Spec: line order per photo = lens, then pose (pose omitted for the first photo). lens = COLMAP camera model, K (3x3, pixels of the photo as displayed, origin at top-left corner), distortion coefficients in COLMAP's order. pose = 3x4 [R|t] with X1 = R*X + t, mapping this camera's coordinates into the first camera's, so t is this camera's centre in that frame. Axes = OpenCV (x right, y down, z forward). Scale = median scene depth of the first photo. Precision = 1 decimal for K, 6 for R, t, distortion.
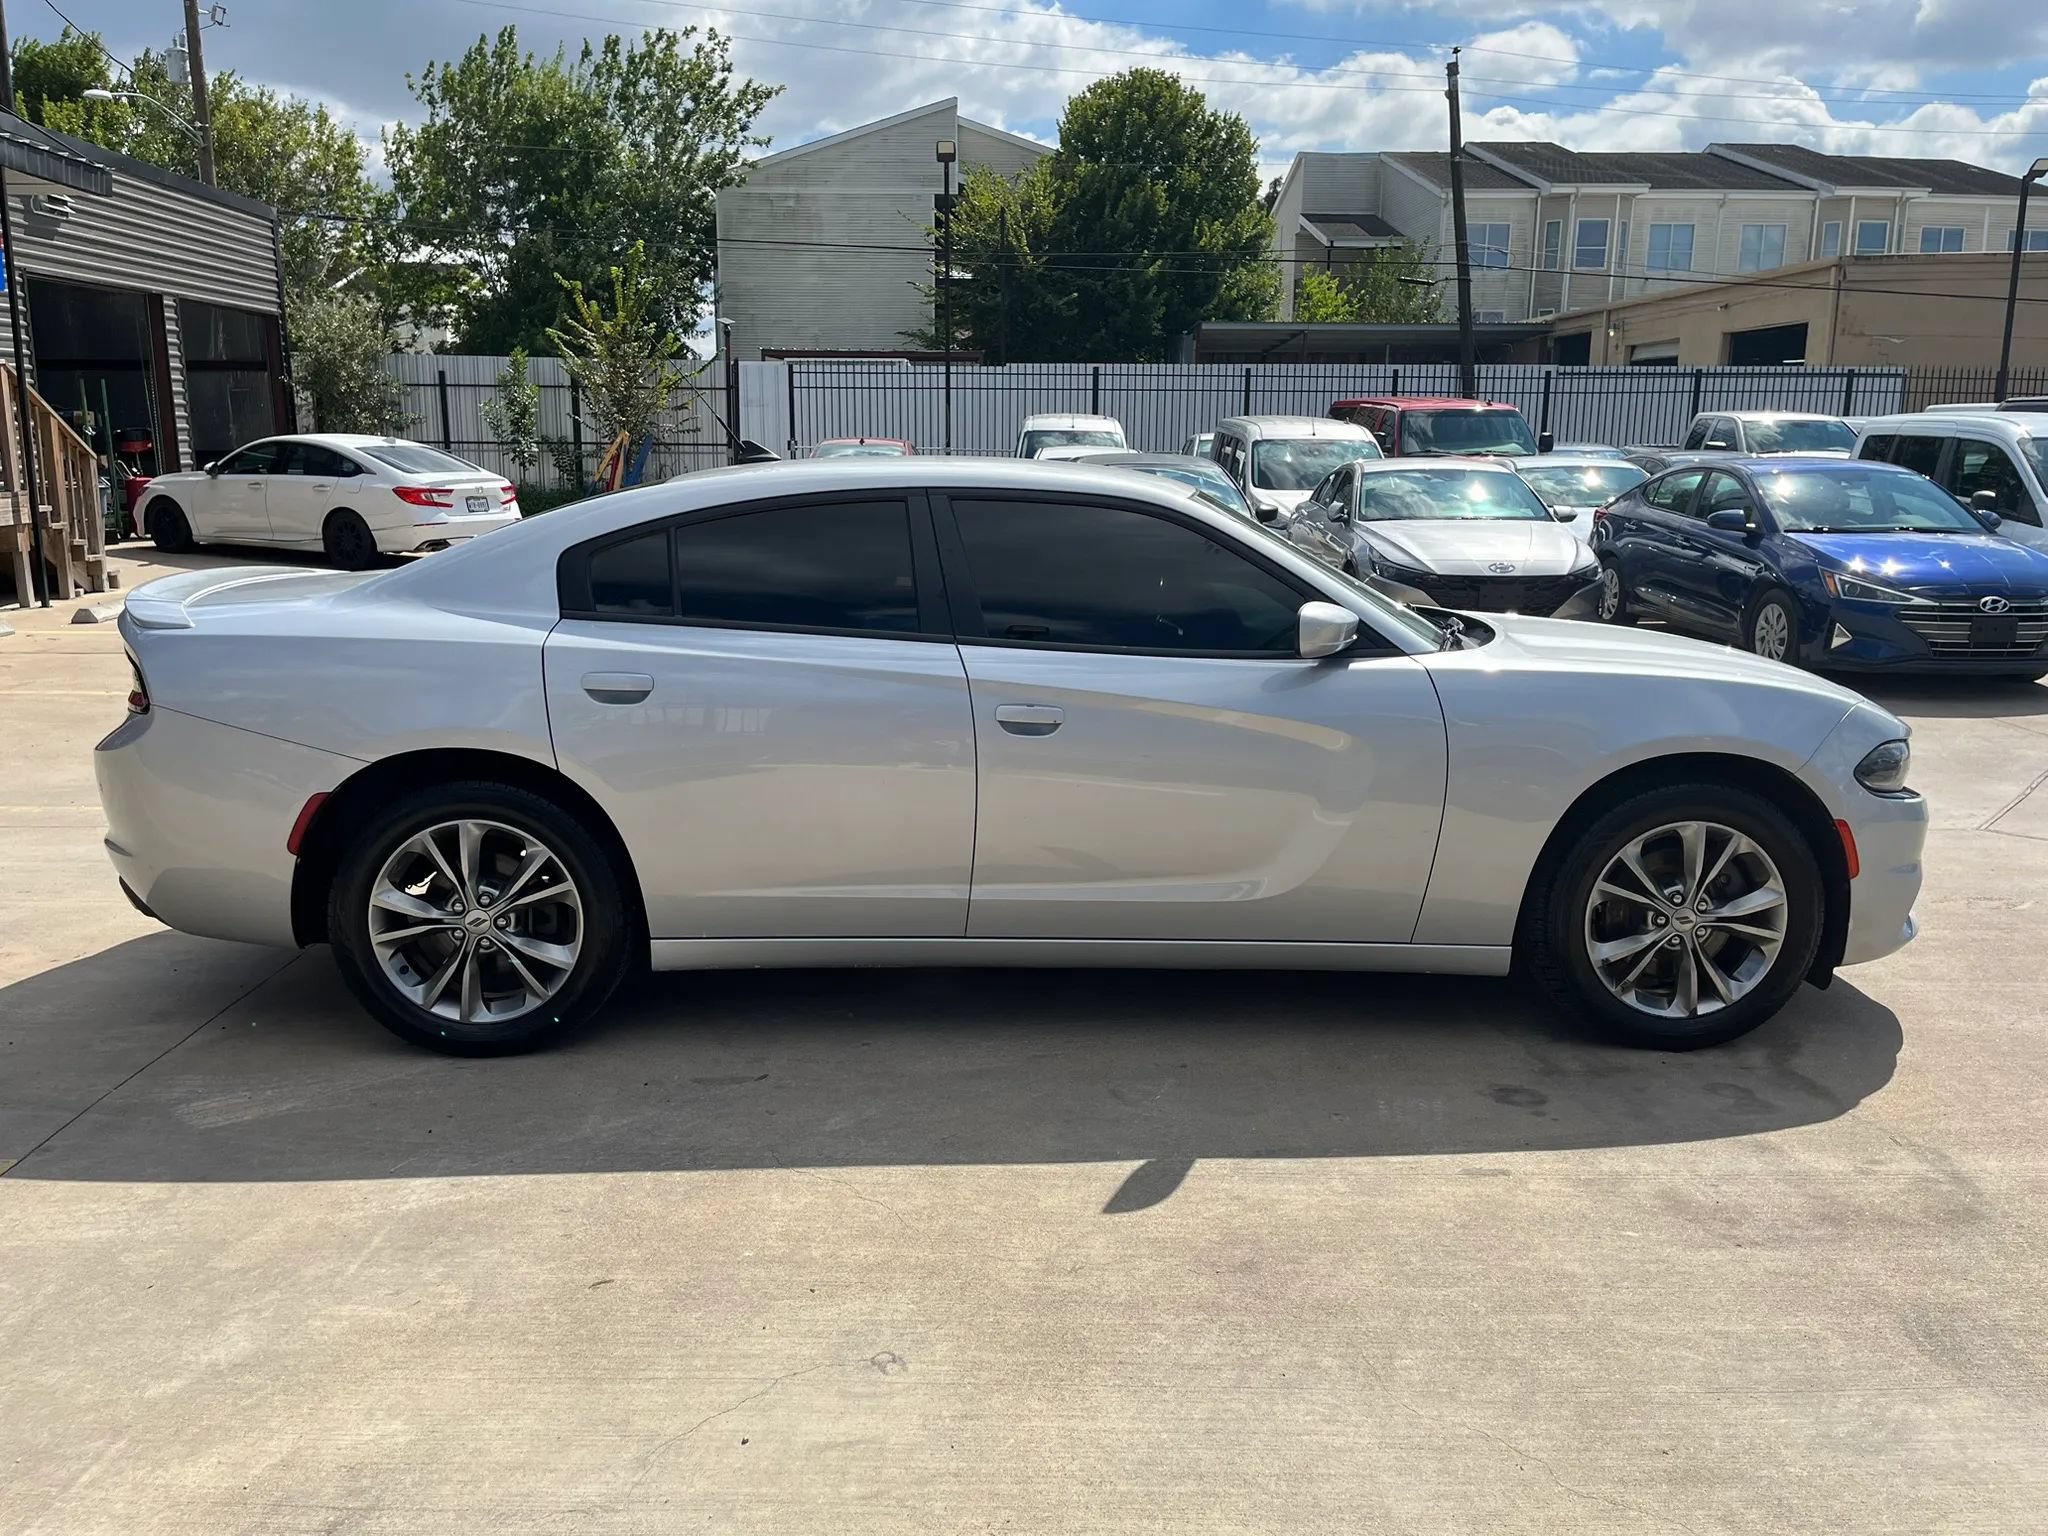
lens RADIAL K [[1552.8, 0, 1015.8], [0, 1552.8, 768.0], [0, 0, 1]] dist [0.078025, -0.111982]
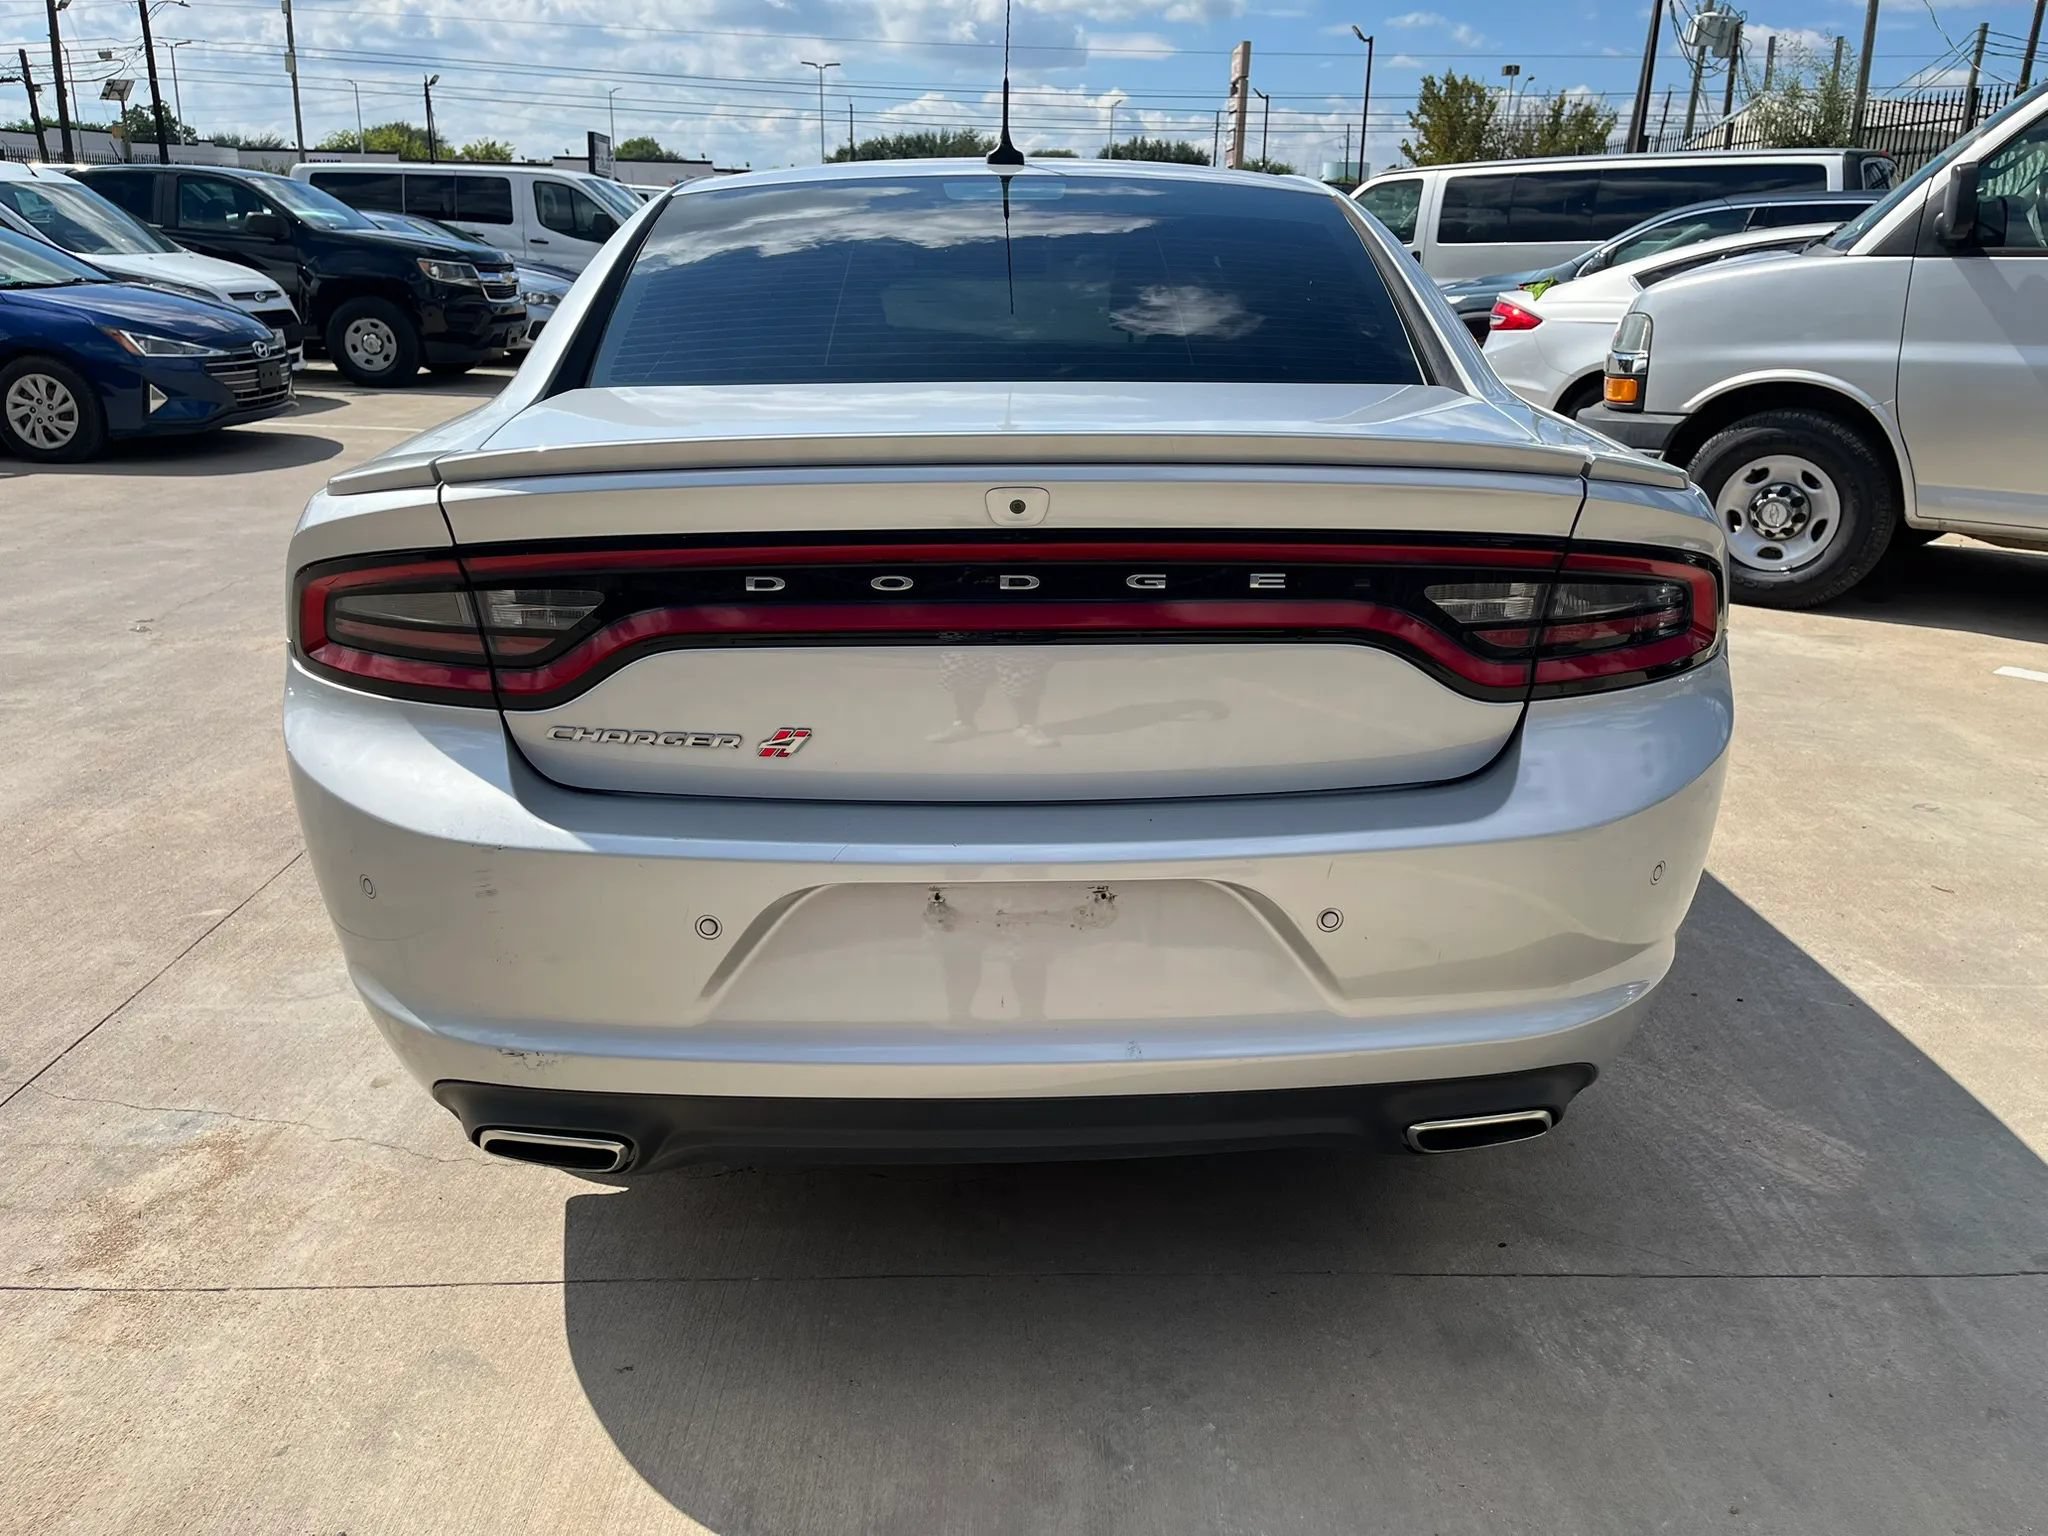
lens RADIAL K [[1552.8, 0, 1036.0], [0, 1552.8, 776.3], [0, 0, 1]] dist [0.078025, -0.111982]
pose [[0.021046, -0.329163, 0.944039, -0.992240], [0.186402, 0.928983, 0.319758, -0.189125], [-0.982248, 0.169241, 0.080908, 1.125468]]
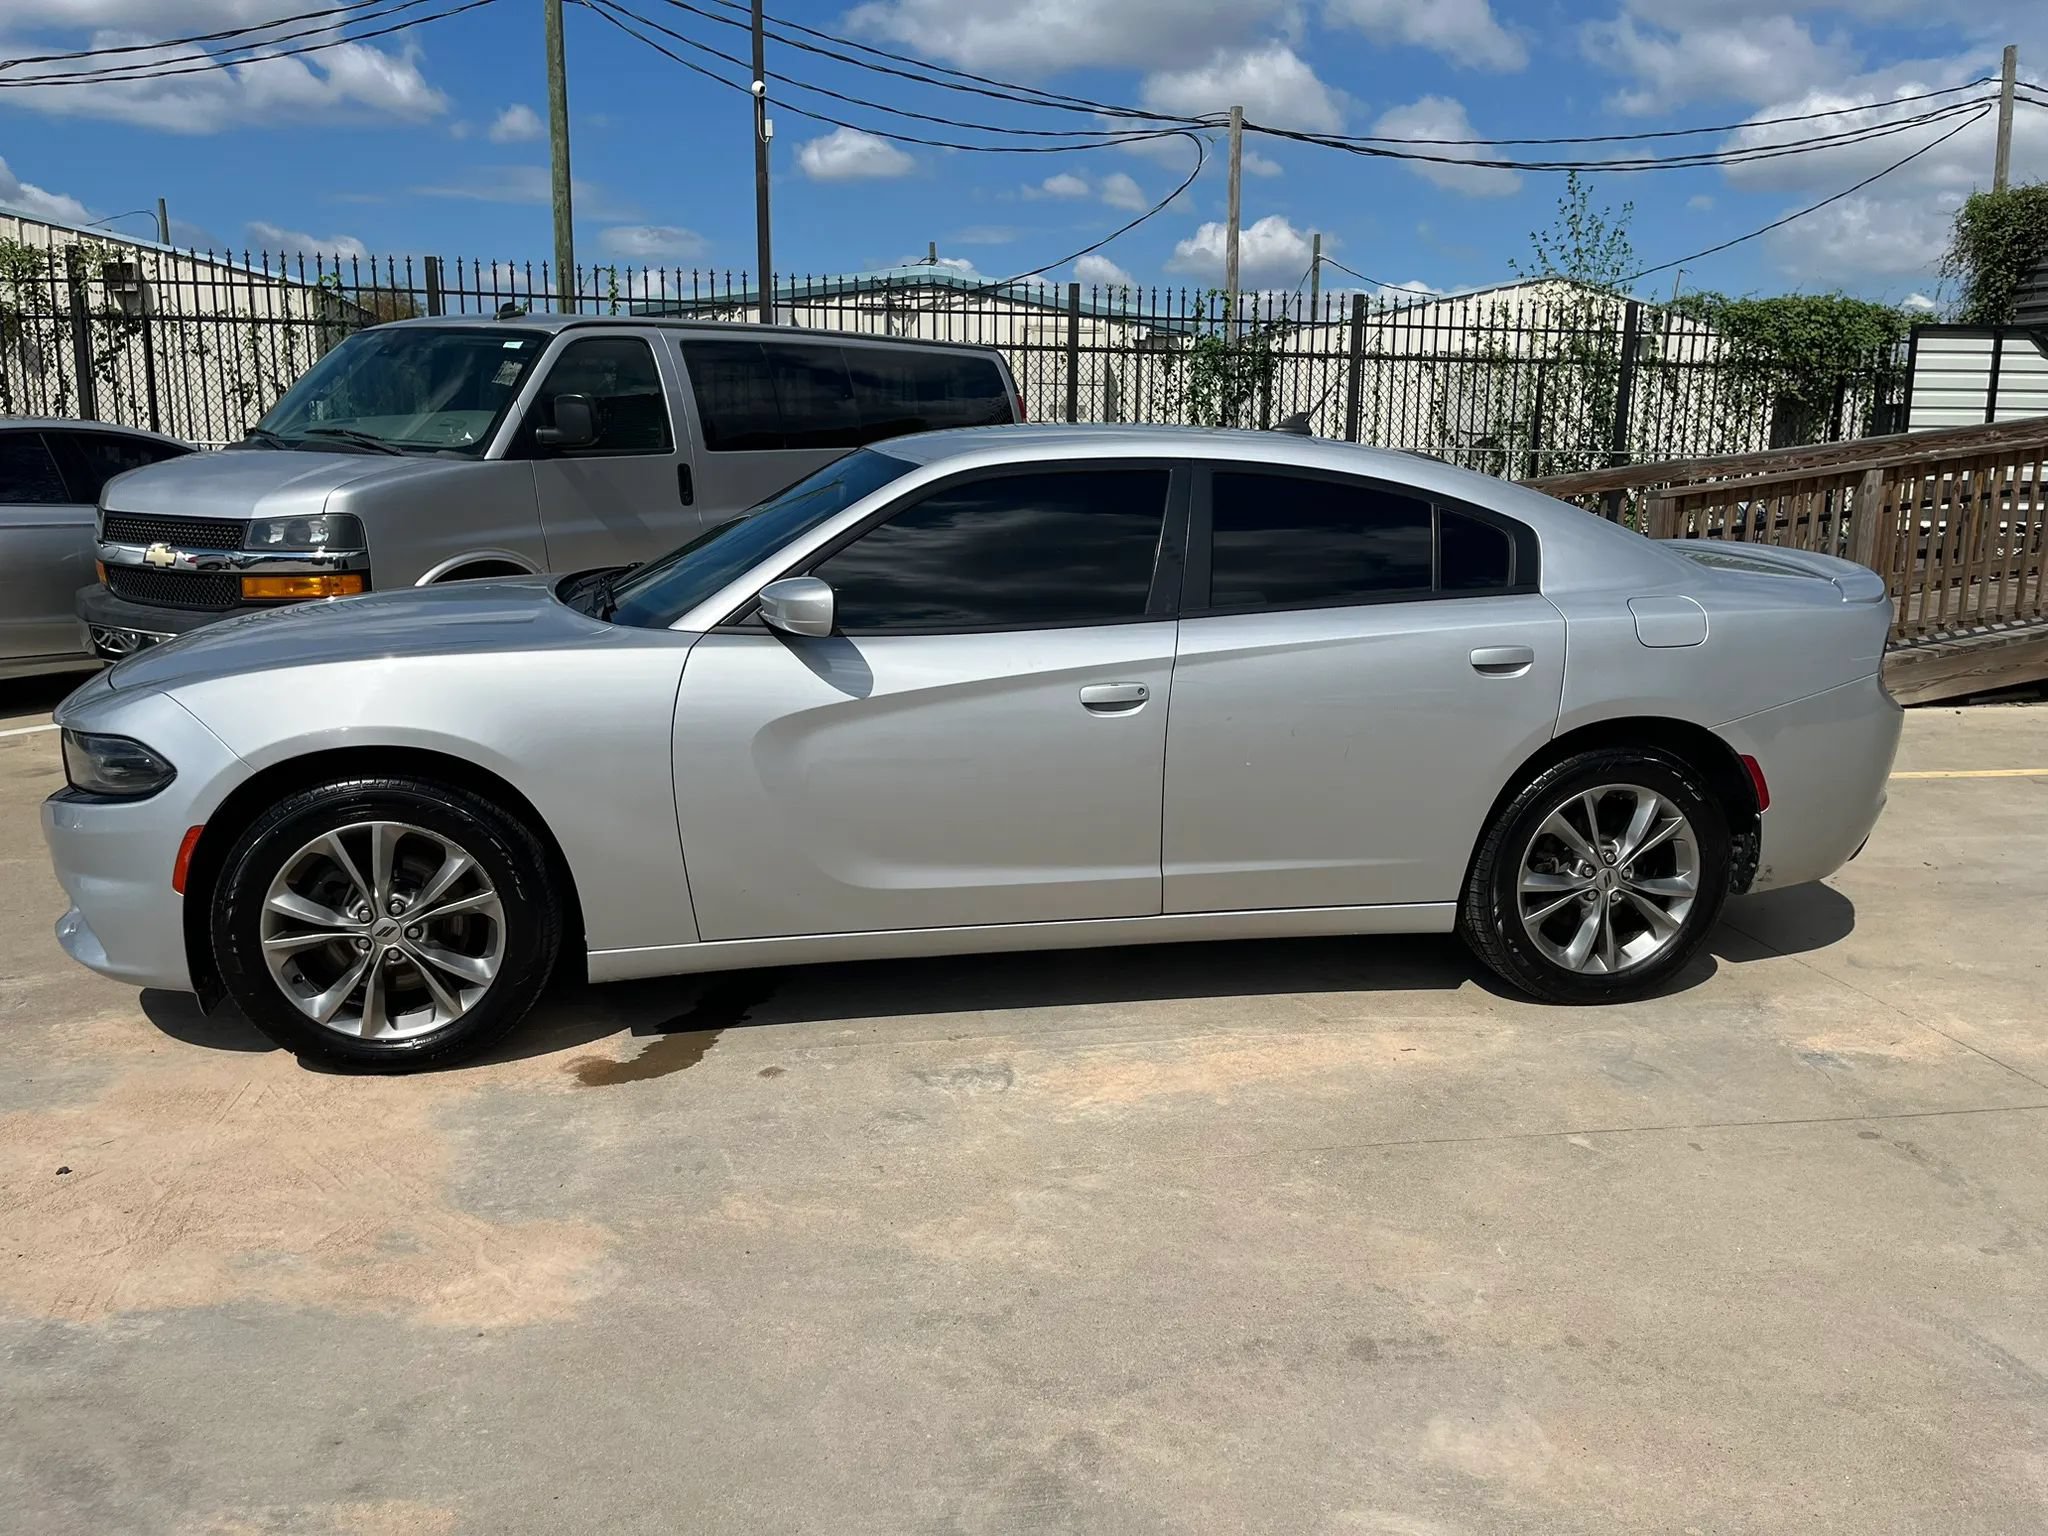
lens RADIAL K [[1552.8, 0, 1025.9], [0, 1552.8, 771.4], [0, 0, 1]] dist [0.078025, -0.111982]
pose [[-0.990244, 0.005288, -0.139244, 0.170154], [-0.050696, 0.917127, 0.395359, -0.446251], [0.129795, 0.398561, -0.907911, 2.285804]]
